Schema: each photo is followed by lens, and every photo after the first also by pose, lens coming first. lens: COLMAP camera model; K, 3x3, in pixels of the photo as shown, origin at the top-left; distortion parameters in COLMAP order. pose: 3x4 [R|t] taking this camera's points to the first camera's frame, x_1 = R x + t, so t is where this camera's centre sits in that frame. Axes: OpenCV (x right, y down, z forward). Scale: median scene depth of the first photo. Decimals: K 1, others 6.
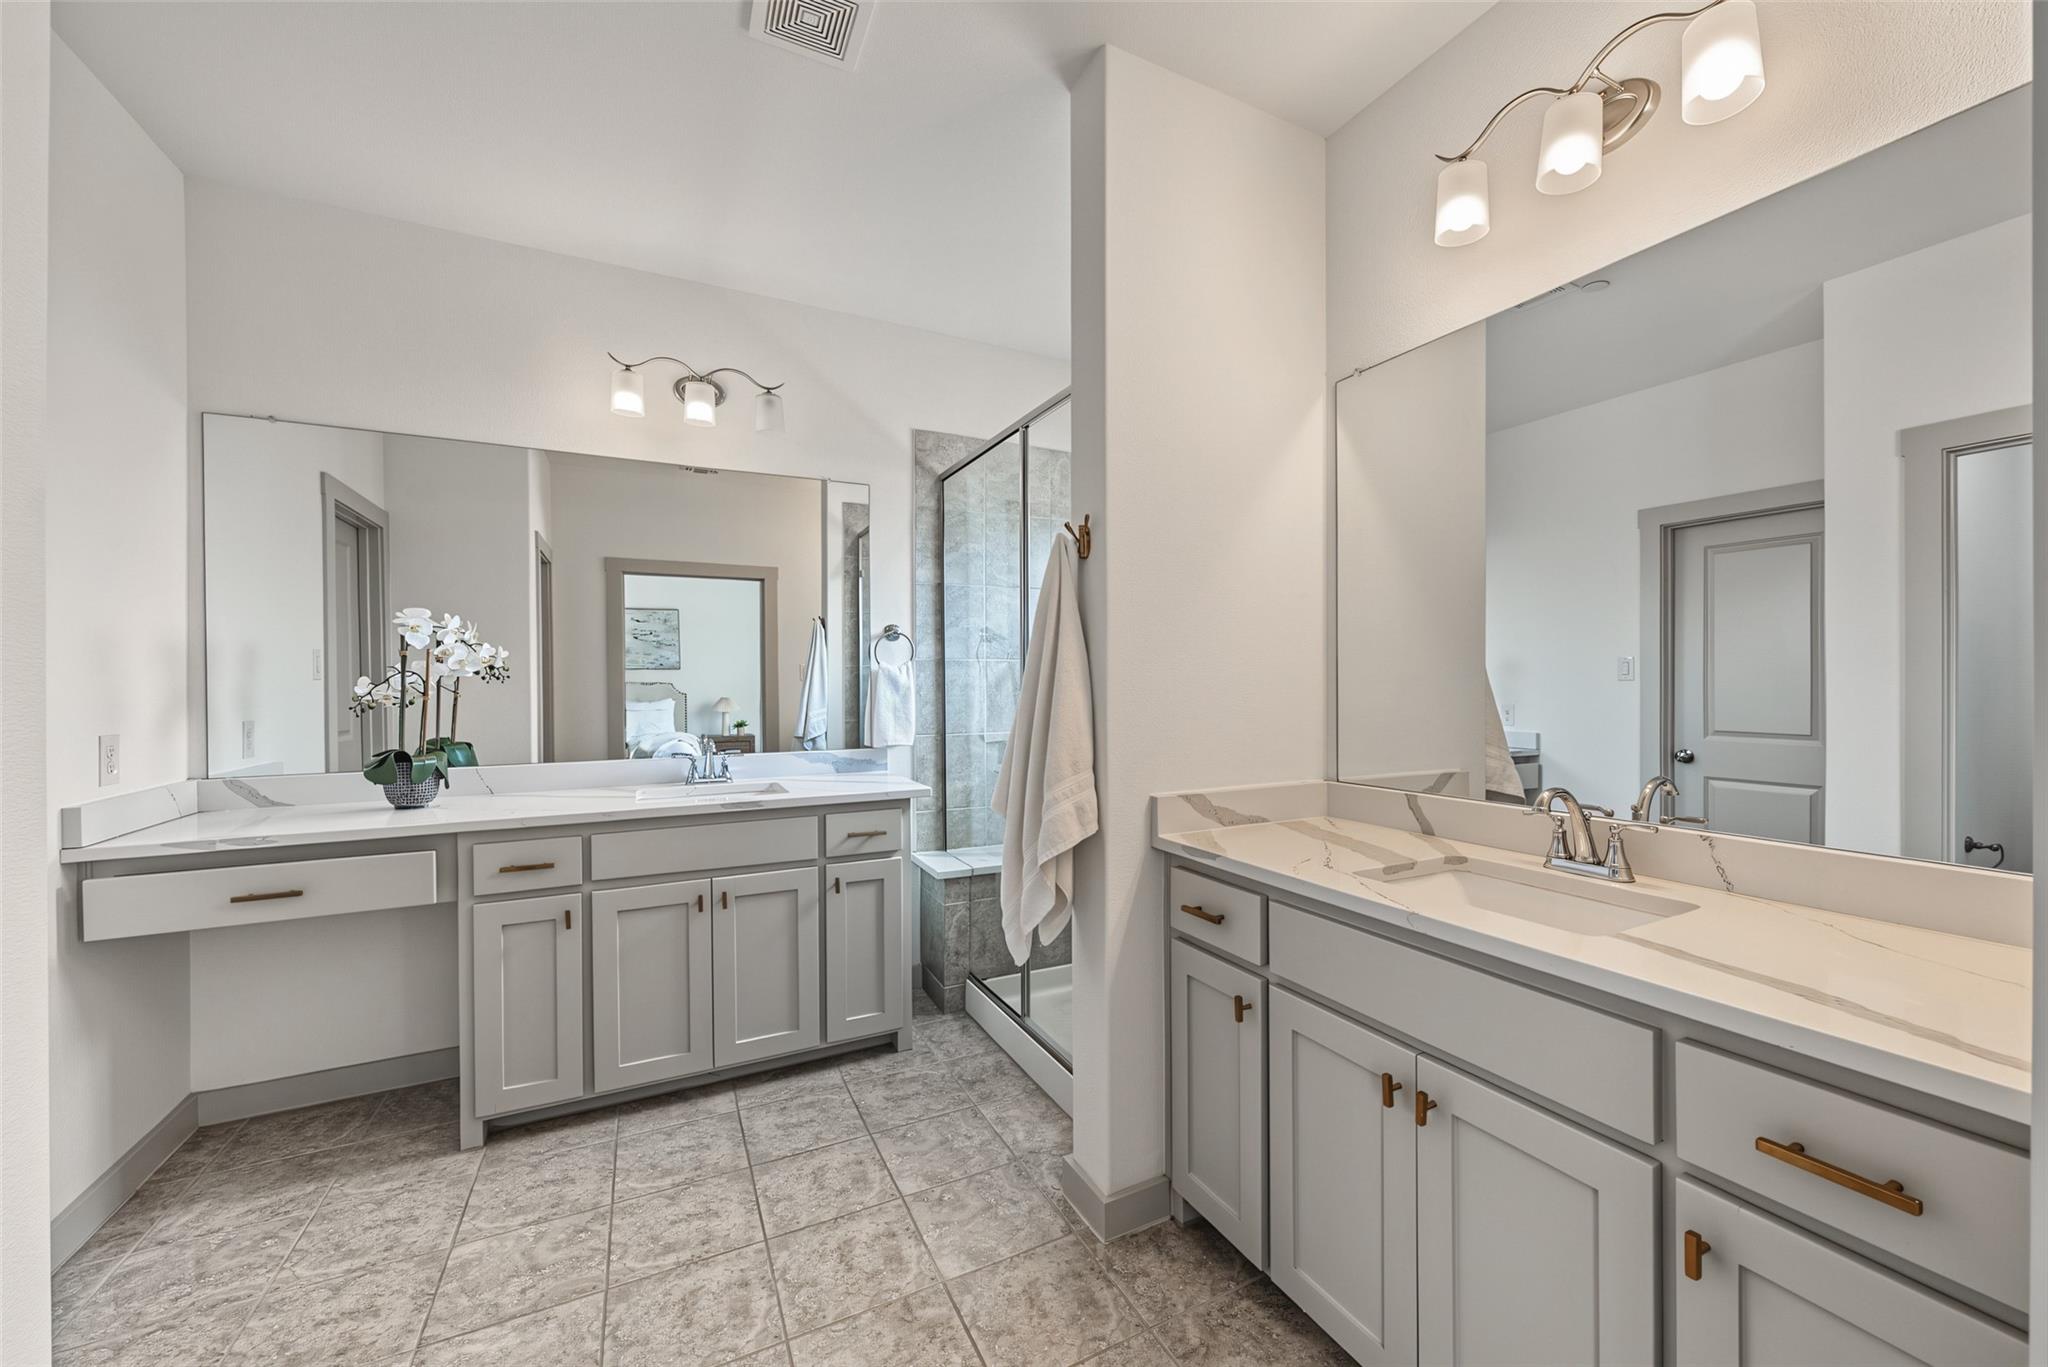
lens RADIAL K [[773.8, 0, 1029.2], [0, 773.8, 677.0], [0, 0, 1]] dist [0.000064, 0.000006]
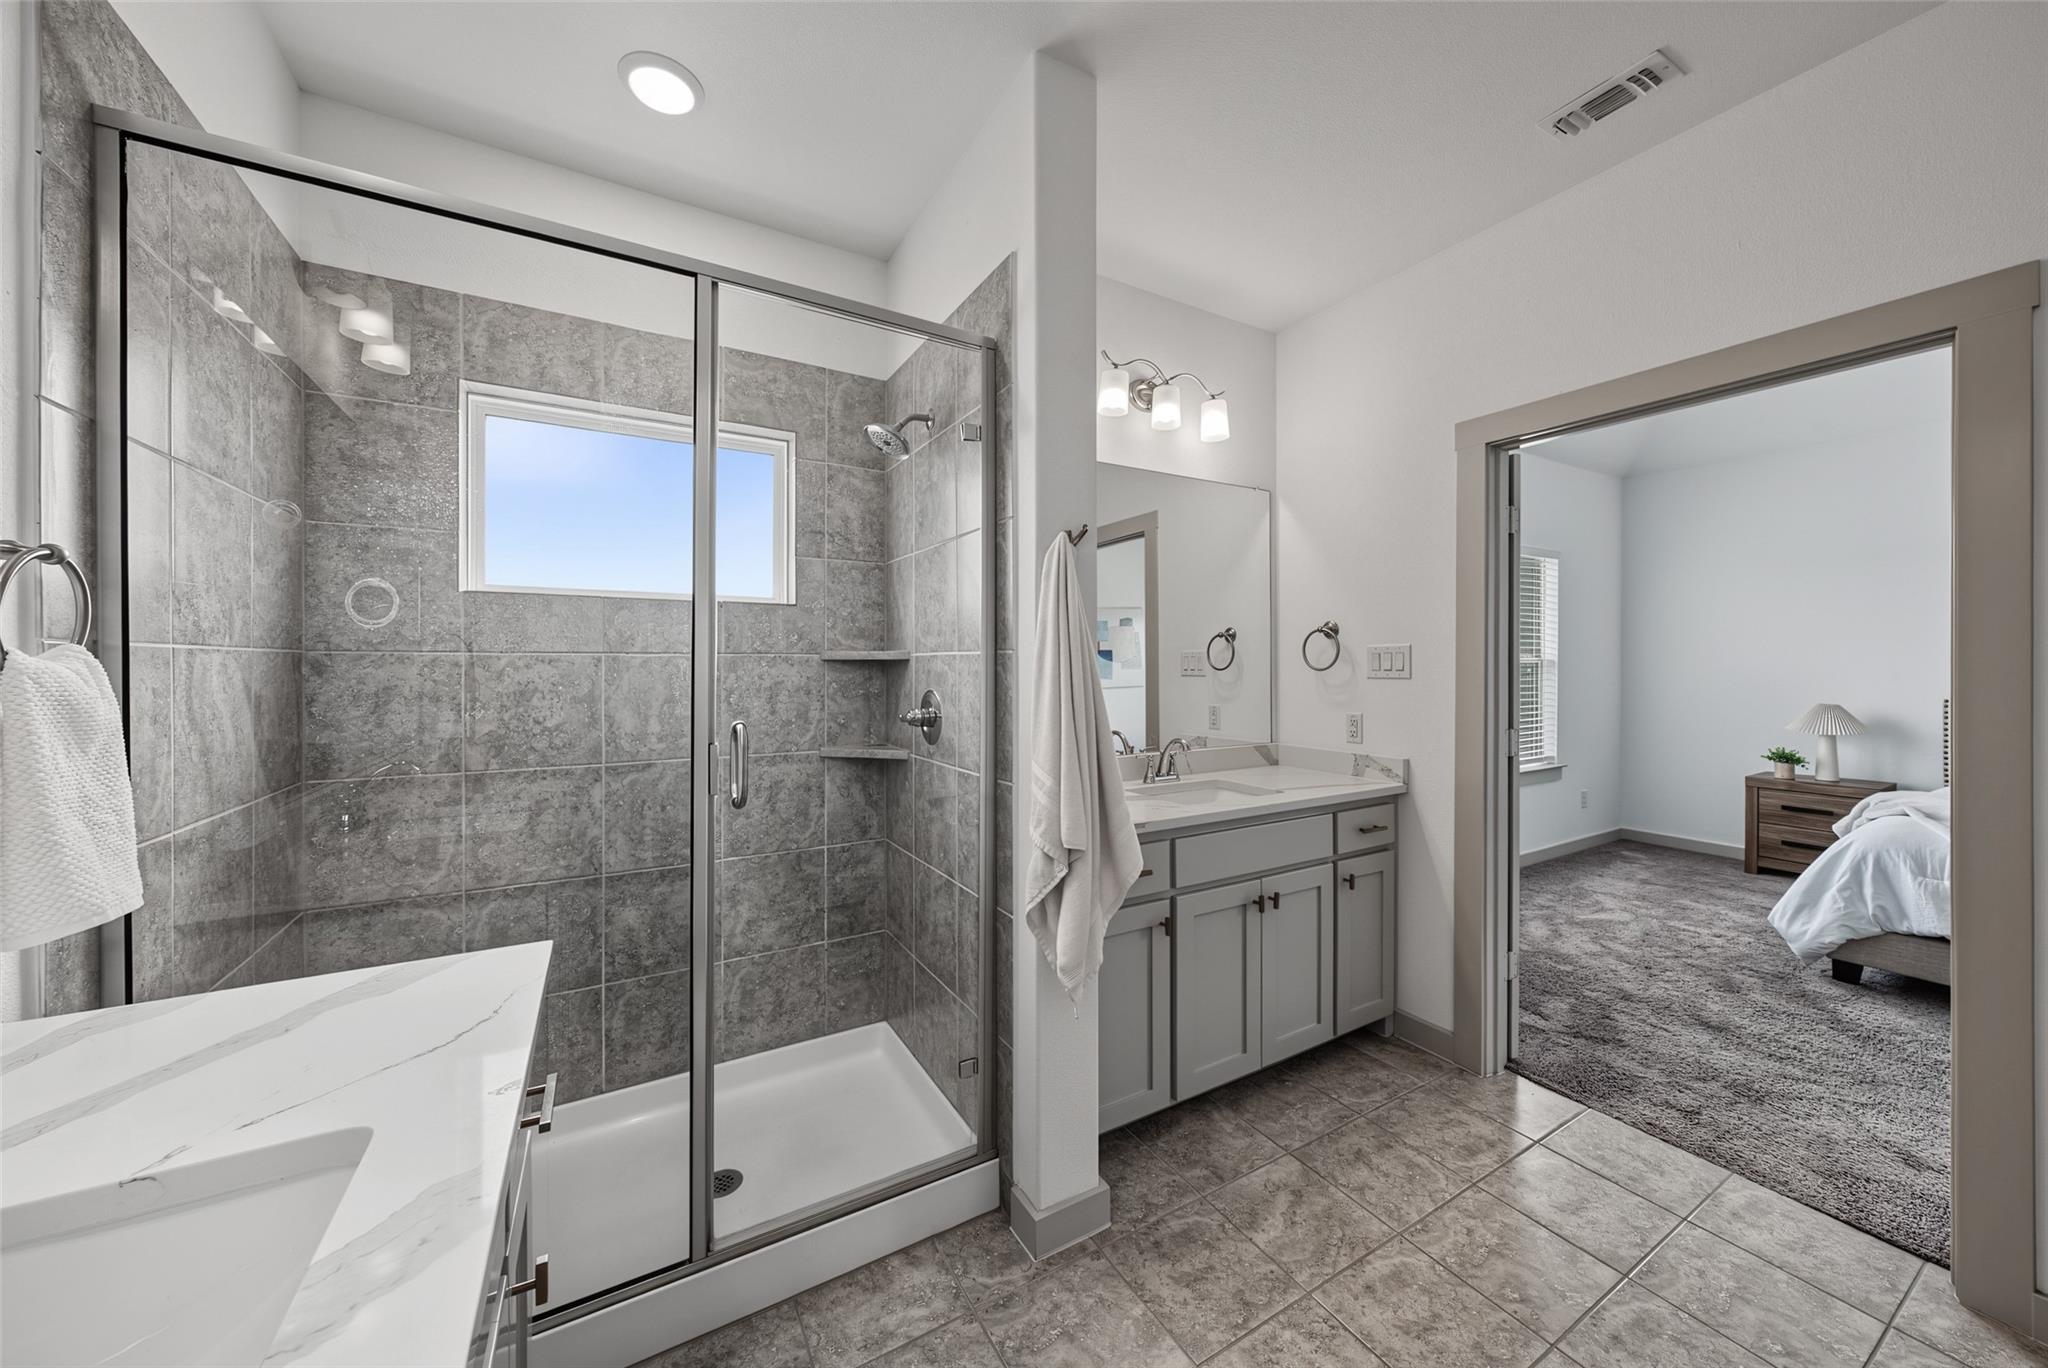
lens RADIAL K [[715.5, 0, 1029.7], [0, 715.5, 681.9], [0, 0, 1]] dist [-0.002092, -0.000027]
pose [[-0.051561, -0.000683, 0.998670, -0.981918], [0.006728, 0.999977, 0.001031, -0.006620], [-0.998647, 0.006772, -0.051555, 1.312389]]
